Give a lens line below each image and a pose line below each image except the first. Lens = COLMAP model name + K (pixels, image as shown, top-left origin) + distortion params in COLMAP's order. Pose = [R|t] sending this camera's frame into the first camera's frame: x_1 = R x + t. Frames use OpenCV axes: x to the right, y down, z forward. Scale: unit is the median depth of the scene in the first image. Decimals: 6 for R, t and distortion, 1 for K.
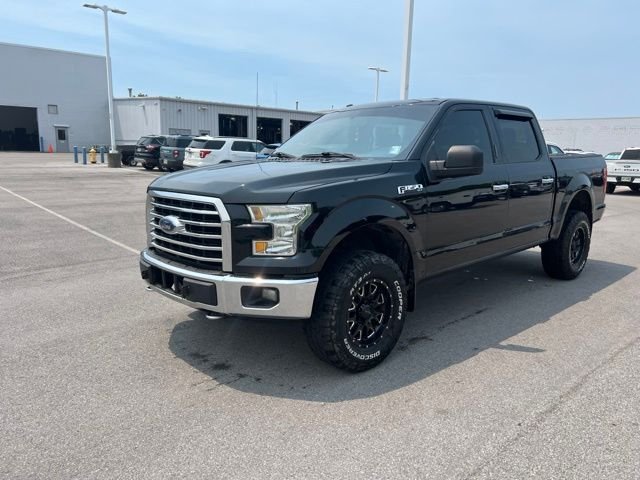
lens RADIAL K [[479.9, 0, 325.2], [0, 479.9, 240.1], [0, 0, 1]] dist [0.049811, -0.053978]
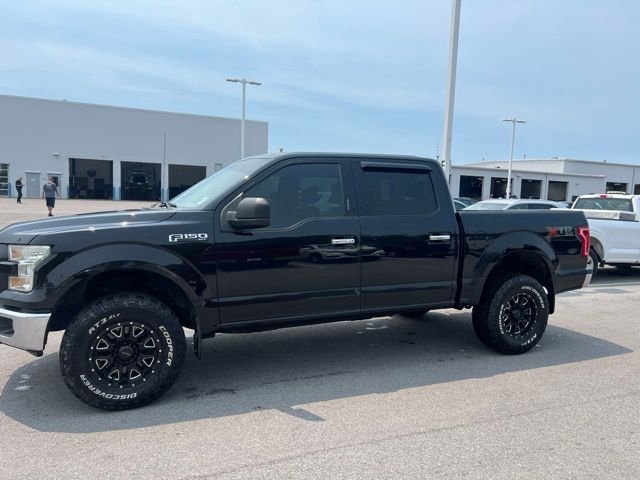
lens RADIAL K [[479.9, 0, 321.9], [0, 479.9, 242.3], [0, 0, 1]] dist [0.049811, -0.053978]
pose [[0.944661, 0.037858, -0.325856, 0.786960], [-0.071391, 0.993236, -0.091568, -0.022272], [0.320185, 0.109764, 0.940975, 0.116669]]
